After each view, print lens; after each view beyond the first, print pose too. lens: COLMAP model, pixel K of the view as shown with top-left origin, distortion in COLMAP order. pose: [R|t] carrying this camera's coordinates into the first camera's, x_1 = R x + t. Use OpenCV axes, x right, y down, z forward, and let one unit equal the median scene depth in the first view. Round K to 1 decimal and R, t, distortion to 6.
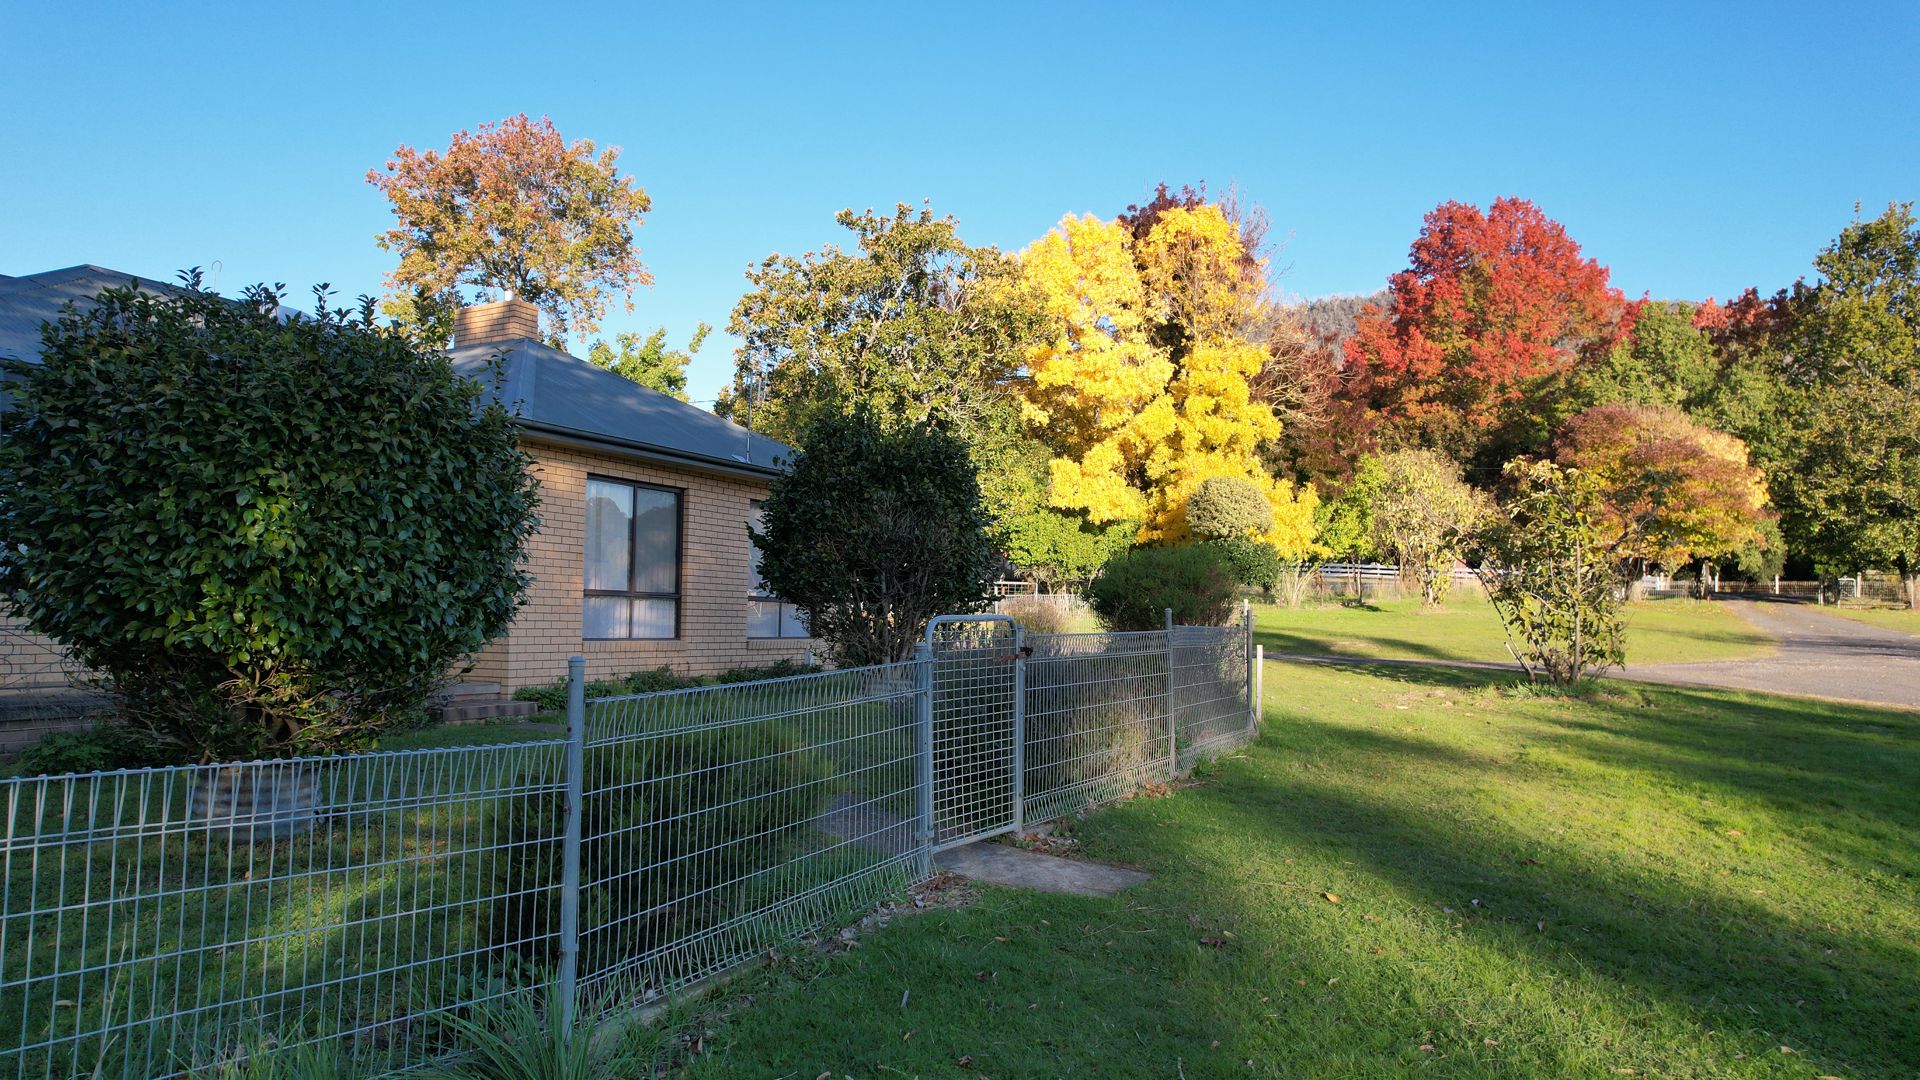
lens RADIAL K [[1234.9, 0, 956.2], [0, 1234.9, 570.0], [0, 0, 1]] dist [-0.085850, 0.072217]
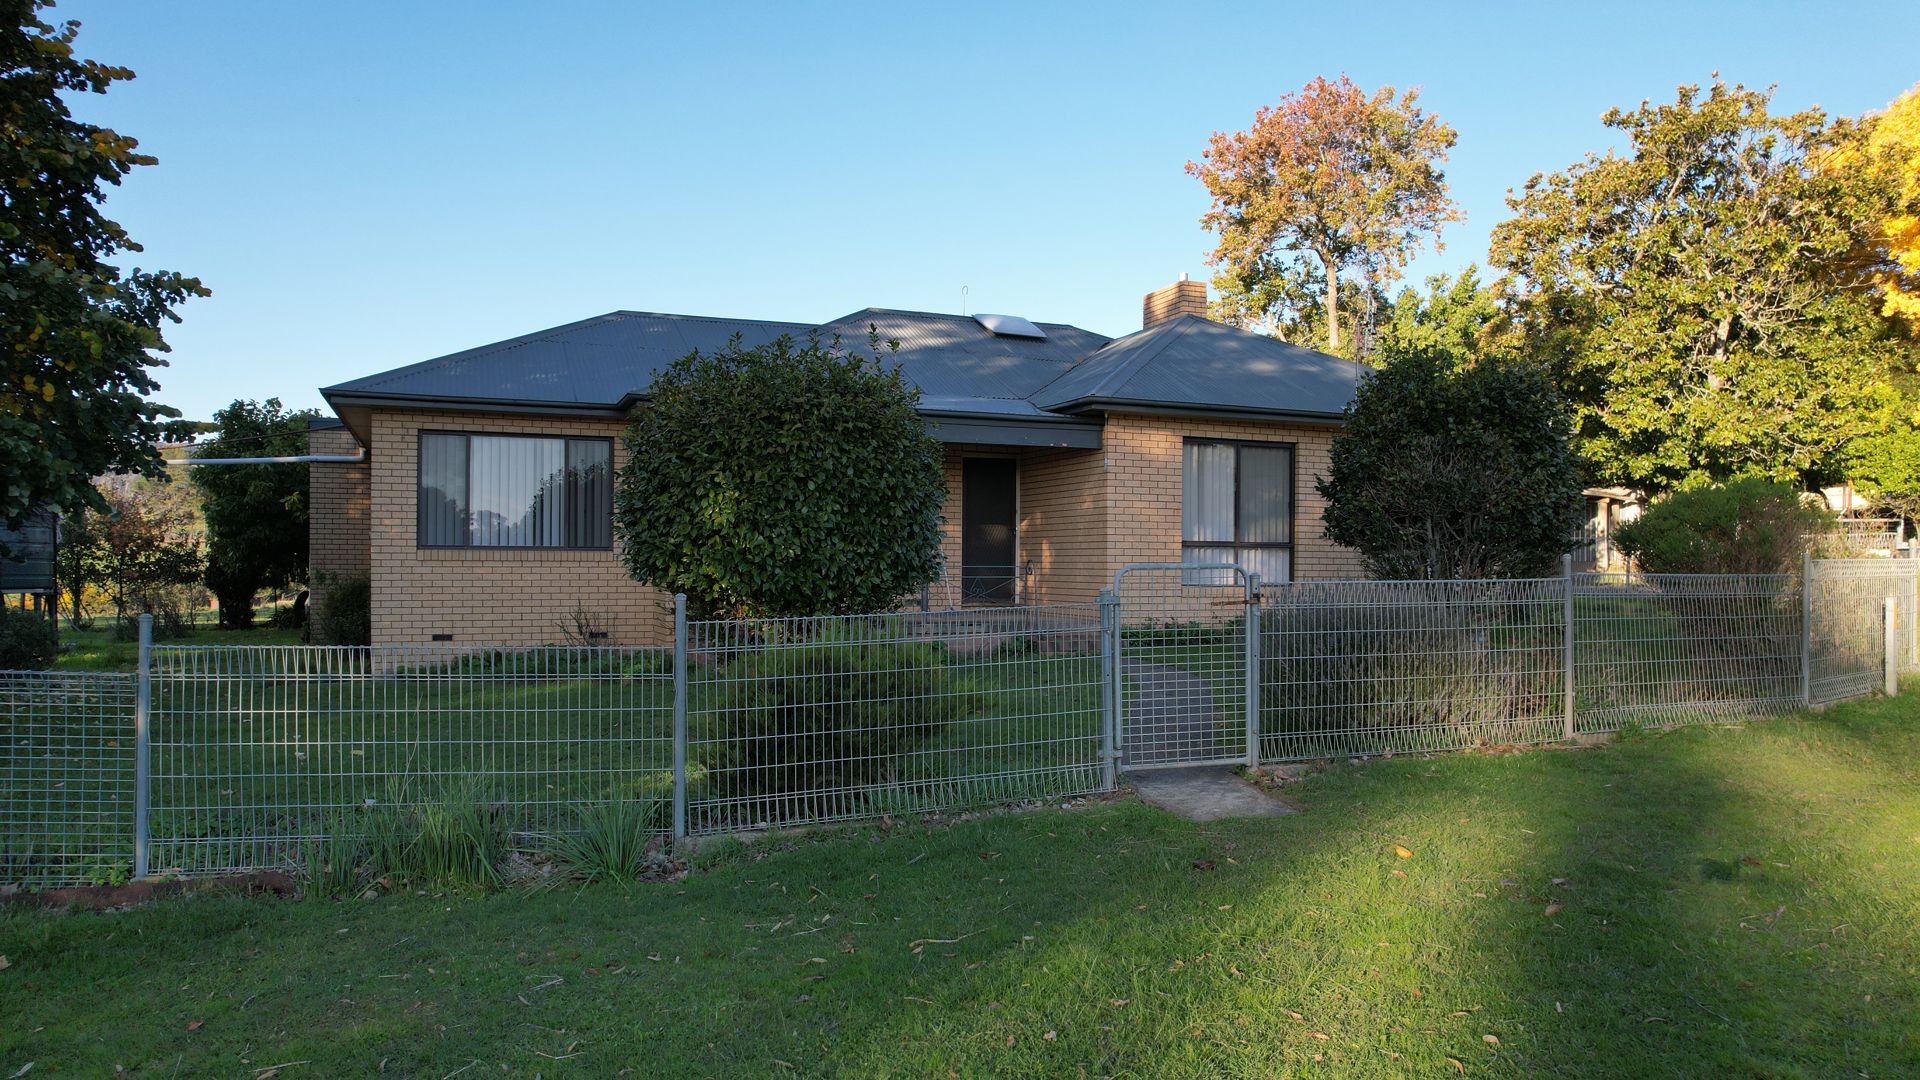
lens RADIAL K [[1234.9, 0, 956.2], [0, 1234.9, 570.0], [0, 0, 1]] dist [-0.085850, 0.072217]
pose [[0.755964, -0.004365, -0.654599, 0.121588], [0.032045, 0.999026, 0.030346, 0.000555], [0.653829, -0.043917, 0.755367, 0.007553]]
